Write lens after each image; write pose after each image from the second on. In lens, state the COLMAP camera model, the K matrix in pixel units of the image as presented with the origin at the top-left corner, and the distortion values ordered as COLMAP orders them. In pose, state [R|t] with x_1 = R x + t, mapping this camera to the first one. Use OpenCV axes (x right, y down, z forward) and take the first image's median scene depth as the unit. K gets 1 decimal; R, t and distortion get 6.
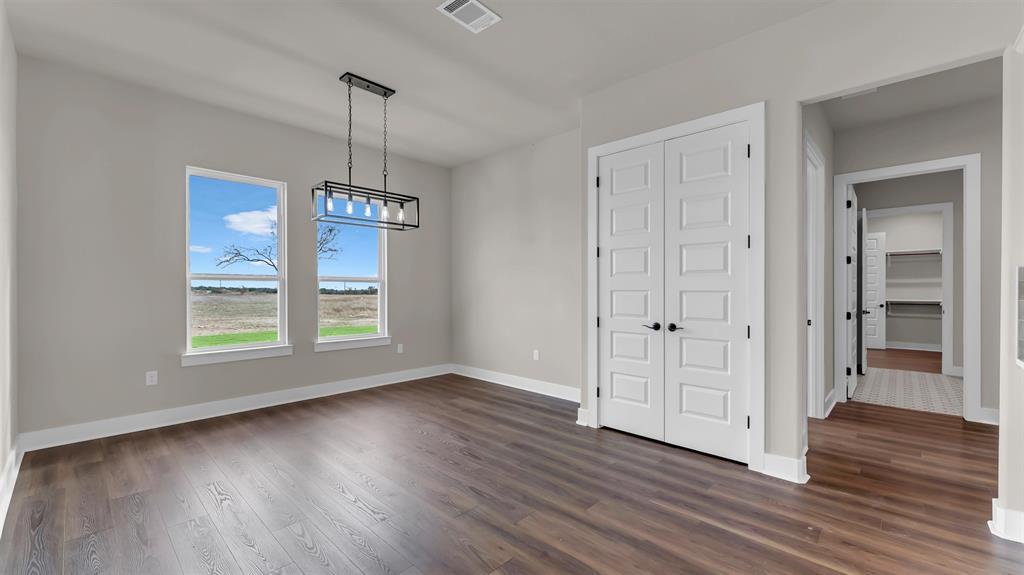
lens RADIAL K [[410.8, 0, 518.3], [0, 410.8, 290.0], [0, 0, 1]] dist [-0.001552, -0.000242]
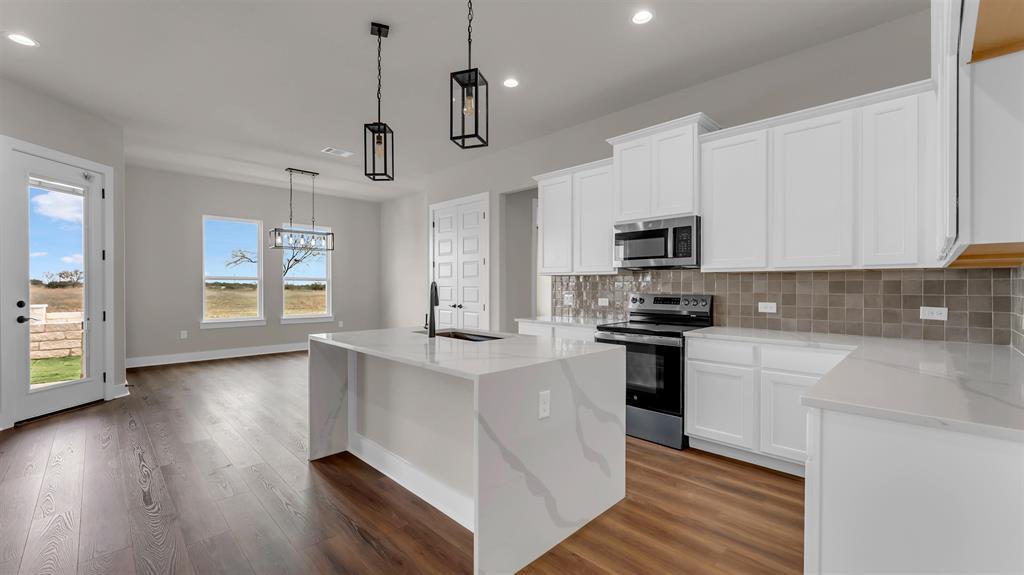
lens RADIAL K [[410.8, 0, 518.3], [0, 410.8, 290.0], [0, 0, 1]] dist [-0.001552, -0.000242]
pose [[0.999716, 0.004103, -0.023491, 0.481413], [-0.003935, 0.999966, 0.007201, 0.001778], [0.023520, -0.007107, 0.999698, -0.598615]]
